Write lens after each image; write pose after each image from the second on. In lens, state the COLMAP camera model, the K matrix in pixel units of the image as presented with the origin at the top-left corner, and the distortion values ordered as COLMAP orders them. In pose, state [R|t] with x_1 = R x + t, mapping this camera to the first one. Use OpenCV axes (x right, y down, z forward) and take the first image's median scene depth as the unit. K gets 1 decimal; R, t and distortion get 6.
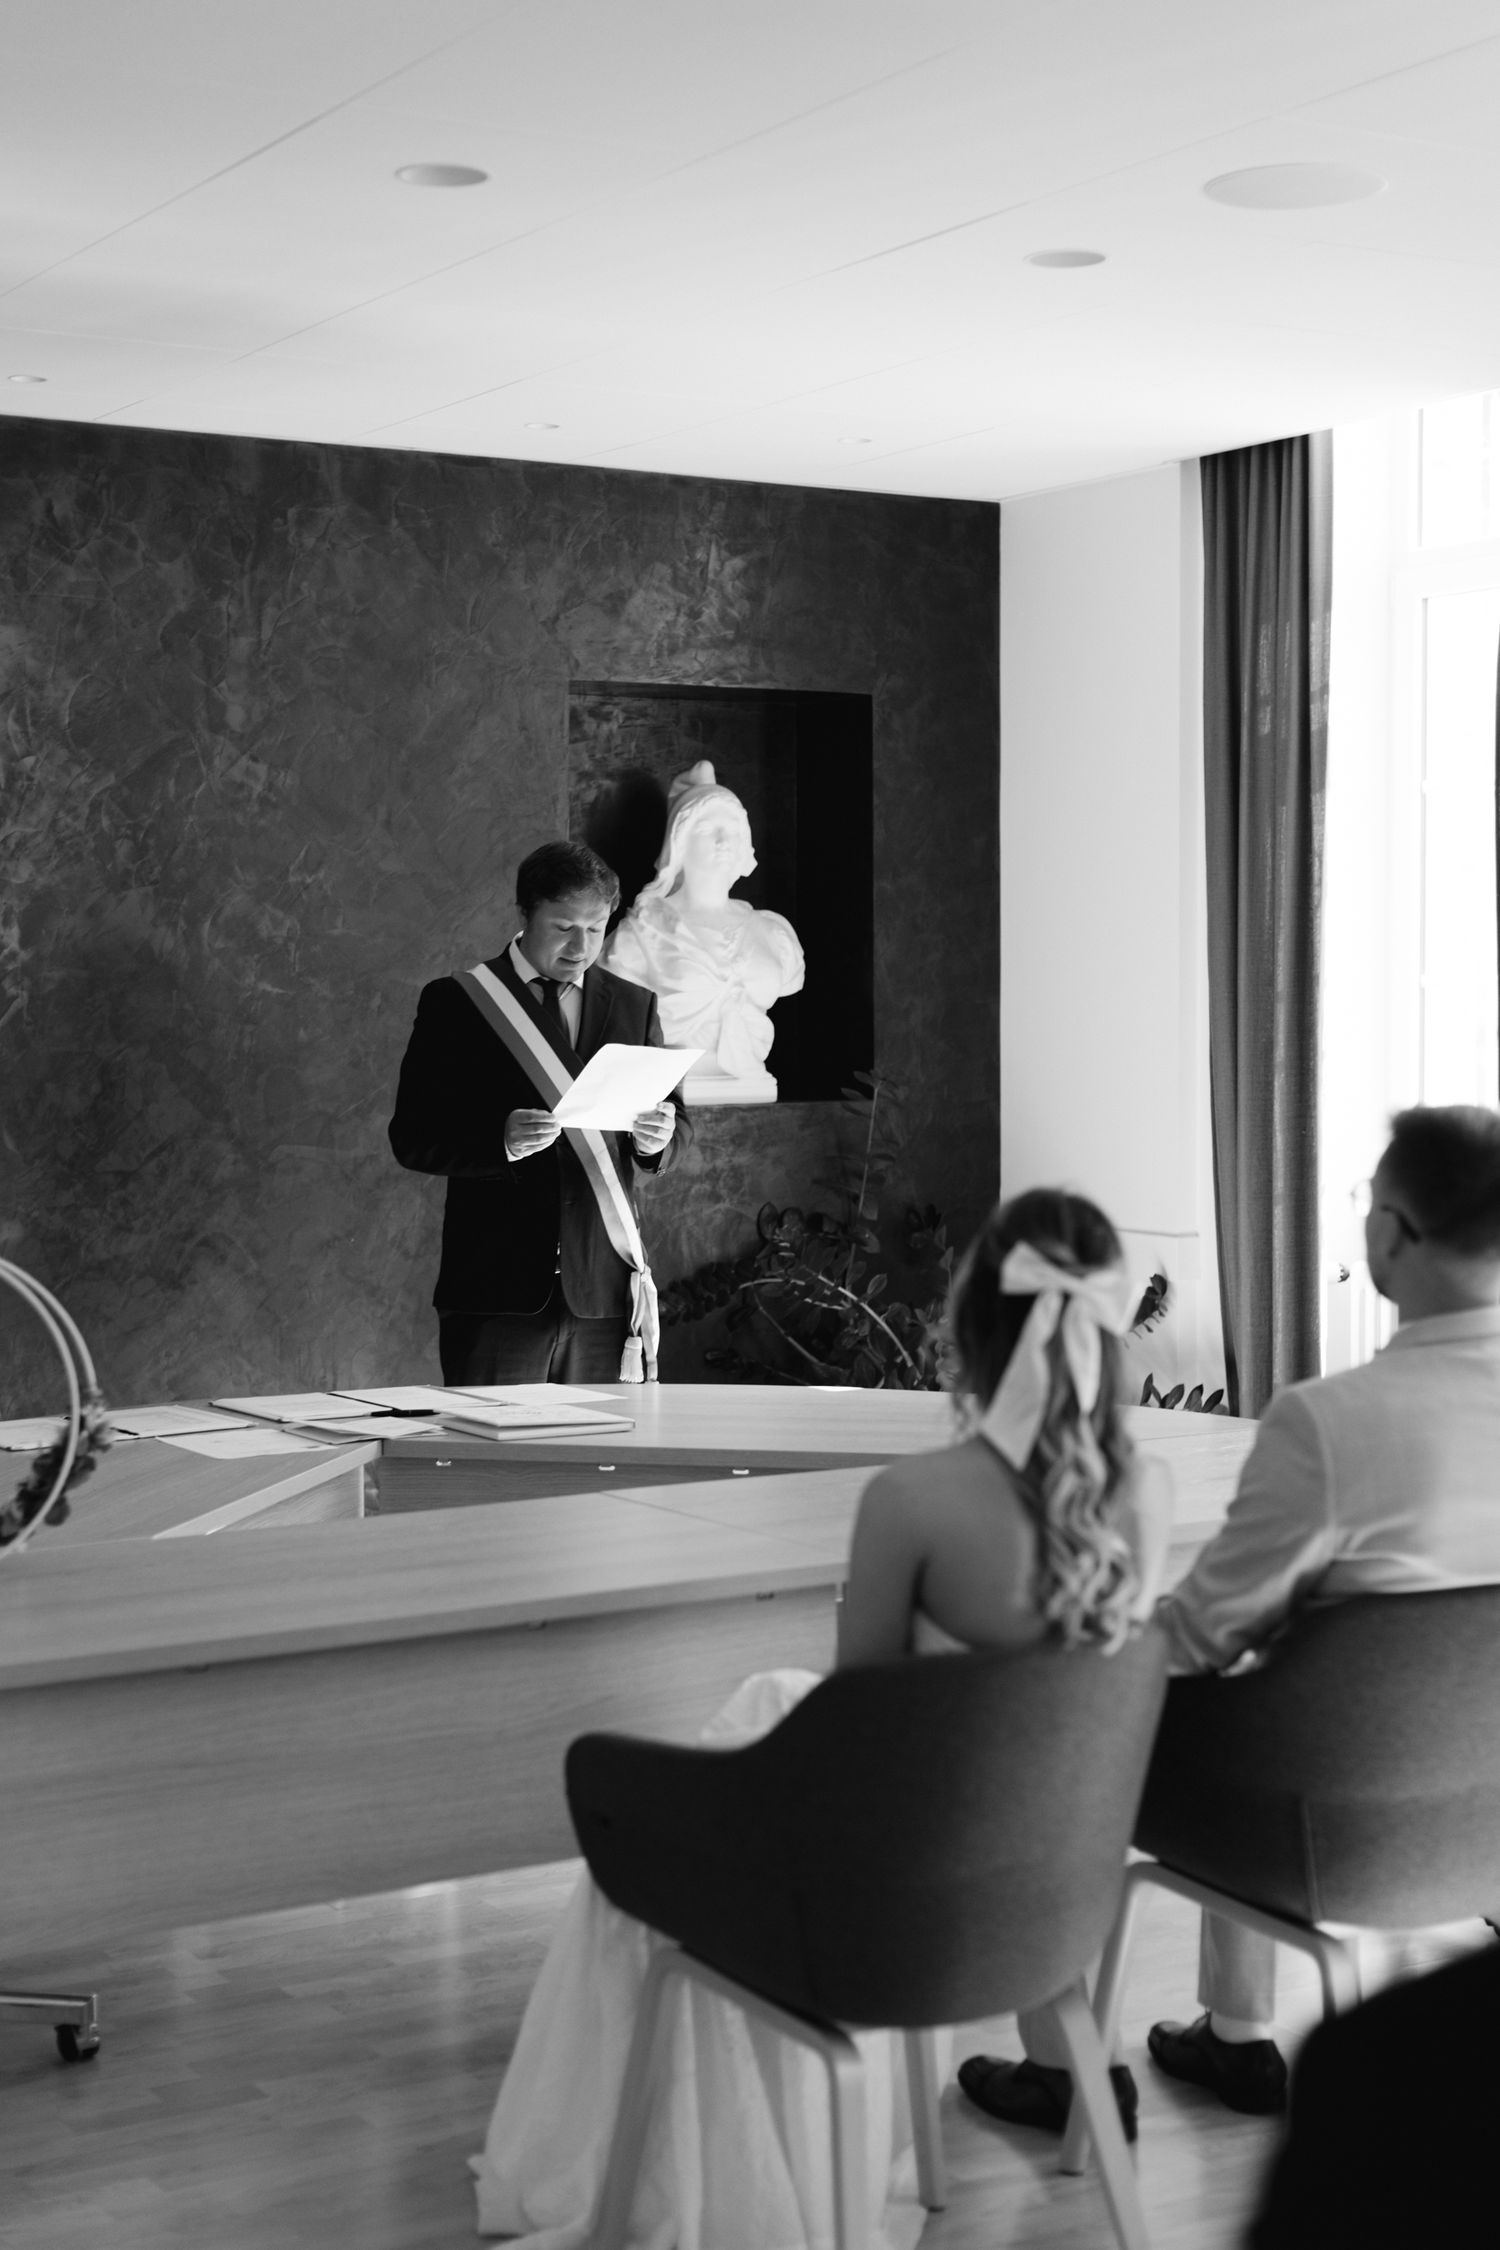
lens RADIAL K [[3280.9, 0, 750.0], [0, 3280.9, 1125.0], [0, 0, 1]] dist [0.046880, -0.100341]
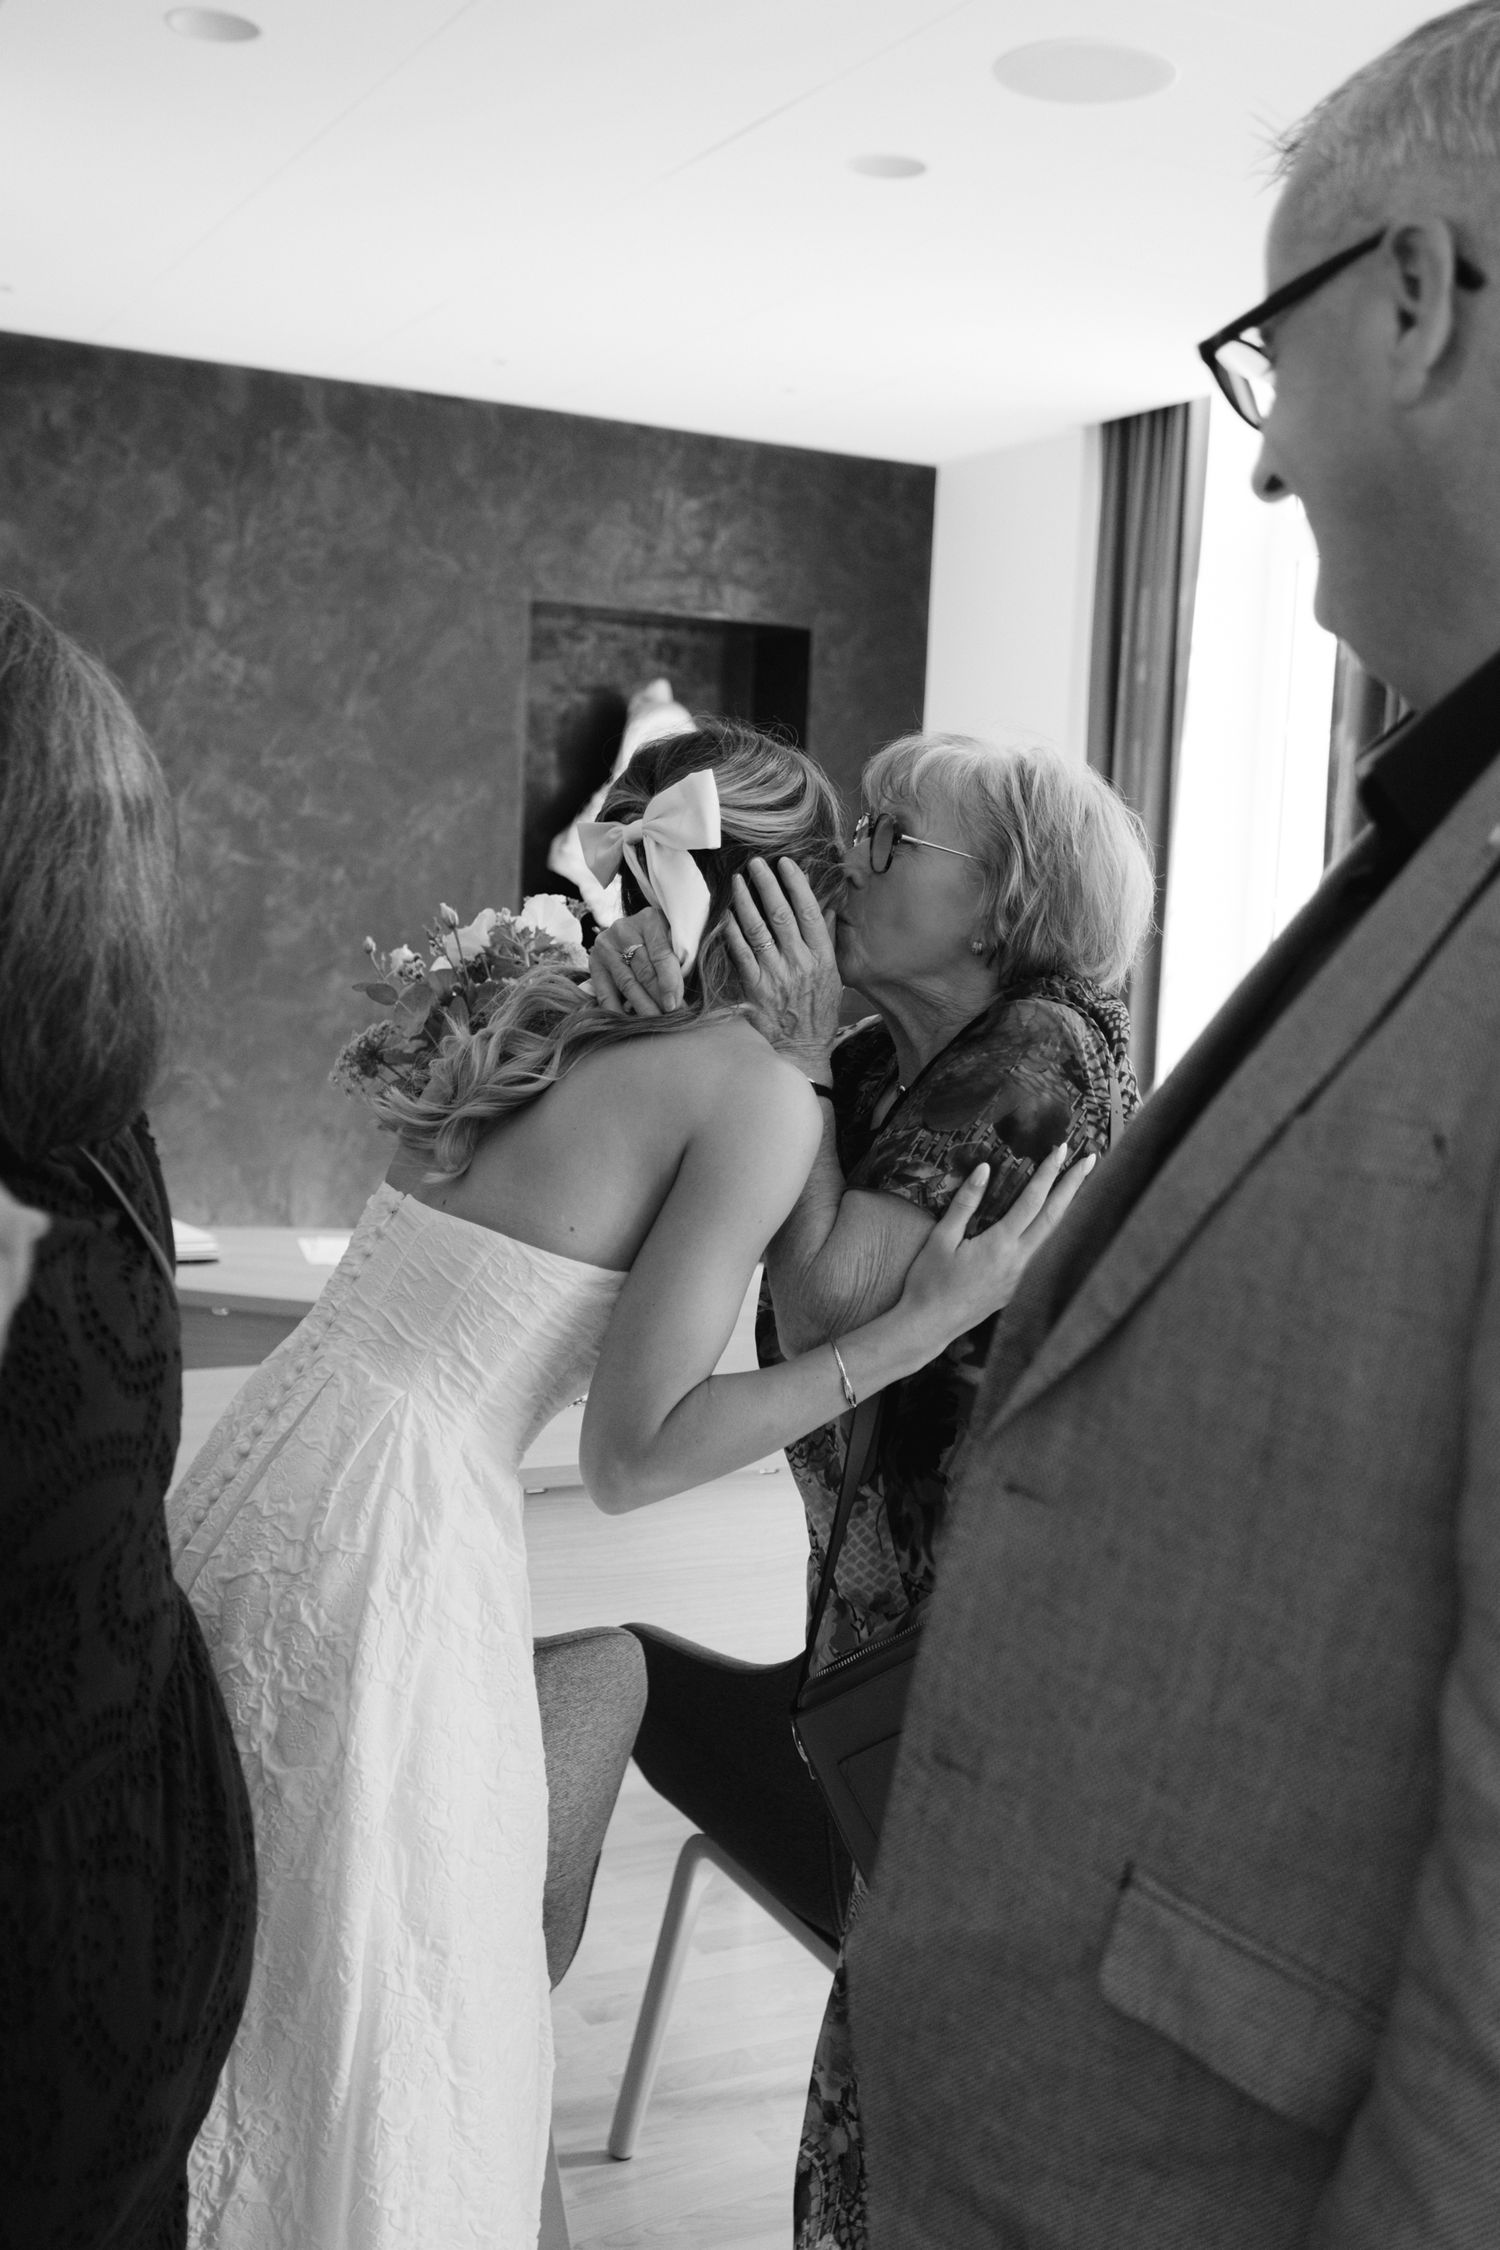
lens RADIAL K [[2479.0, 0, 750.0], [0, 2479.0, 1125.0], [0, 0, 1]] dist [-0.000110, -0.004571]
pose [[0.997387, 0.055566, -0.046158, 0.072388], [-0.053118, 0.997198, 0.052667, -0.004213], [0.048955, -0.050078, 0.997545, 0.148492]]
